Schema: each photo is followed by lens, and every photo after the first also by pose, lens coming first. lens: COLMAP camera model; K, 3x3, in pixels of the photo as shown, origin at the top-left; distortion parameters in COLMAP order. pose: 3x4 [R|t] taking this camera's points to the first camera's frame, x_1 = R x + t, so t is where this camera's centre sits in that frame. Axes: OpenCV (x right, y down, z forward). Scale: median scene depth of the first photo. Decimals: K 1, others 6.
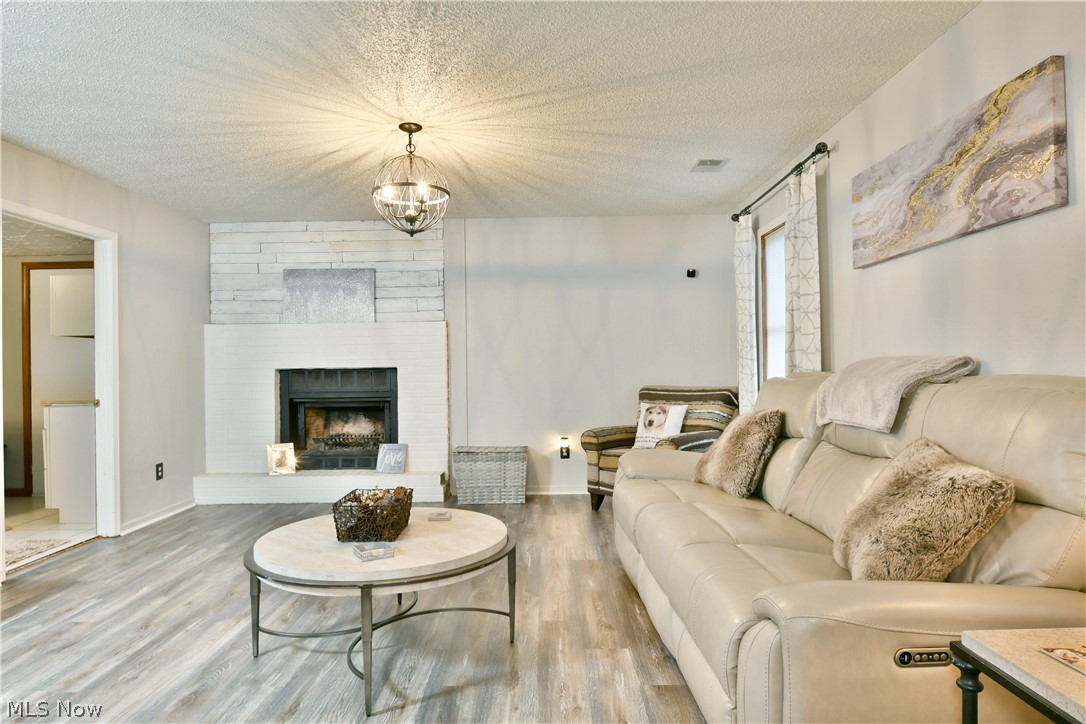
lens RADIAL K [[675.9, 0, 540.2], [0, 675.9, 365.5], [0, 0, 1]] dist [-0.014204, -0.002220]
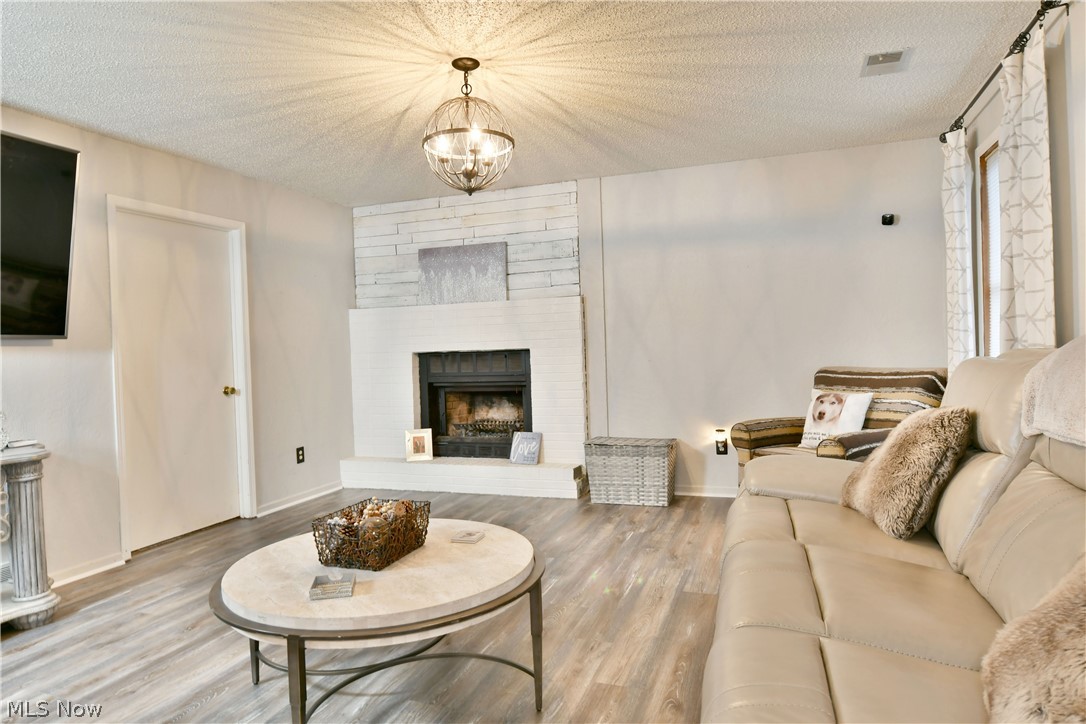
lens RADIAL K [[675.9, 0, 536.2], [0, 675.9, 367.2], [0, 0, 1]] dist [-0.014204, -0.002220]
pose [[0.941900, -0.007769, -0.335802, 0.141613], [0.019781, 0.999280, 0.032367, -0.002565], [0.335309, -0.037129, 0.941376, 0.193383]]
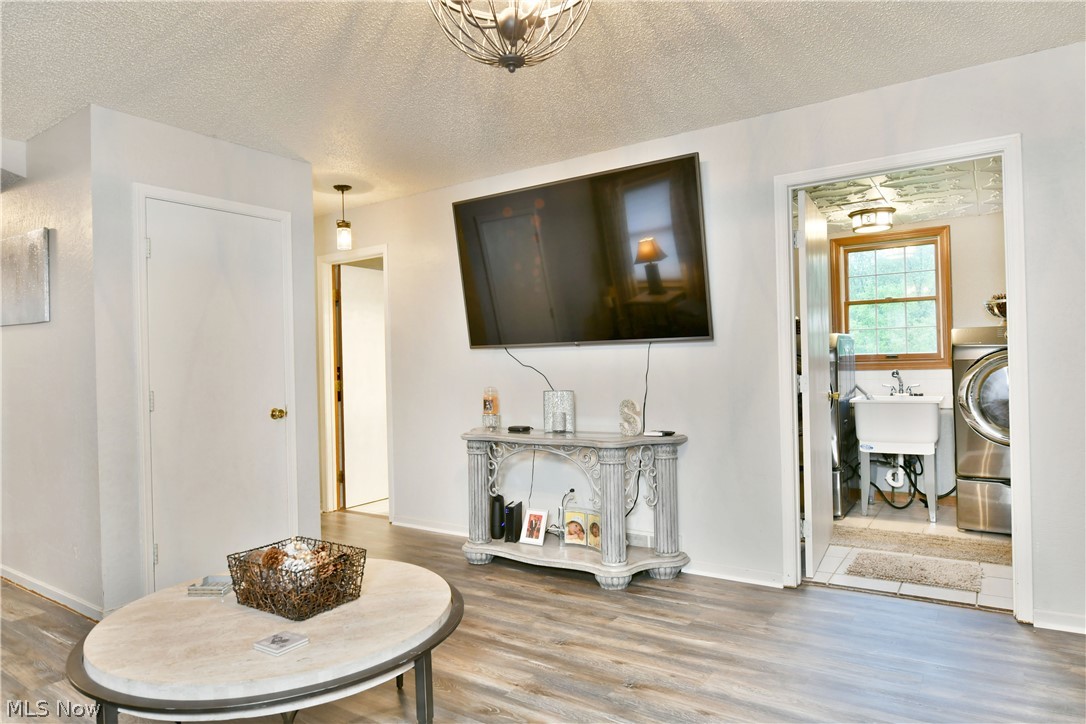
lens RADIAL K [[675.9, 0, 545.9], [0, 675.9, 363.5], [0, 0, 1]] dist [-0.014204, -0.002220]
pose [[-0.548764, 0.029877, -0.835443, 0.138132], [0.031095, 0.999399, 0.015316, -0.010372], [0.835399, -0.017573, -0.549364, 1.057353]]
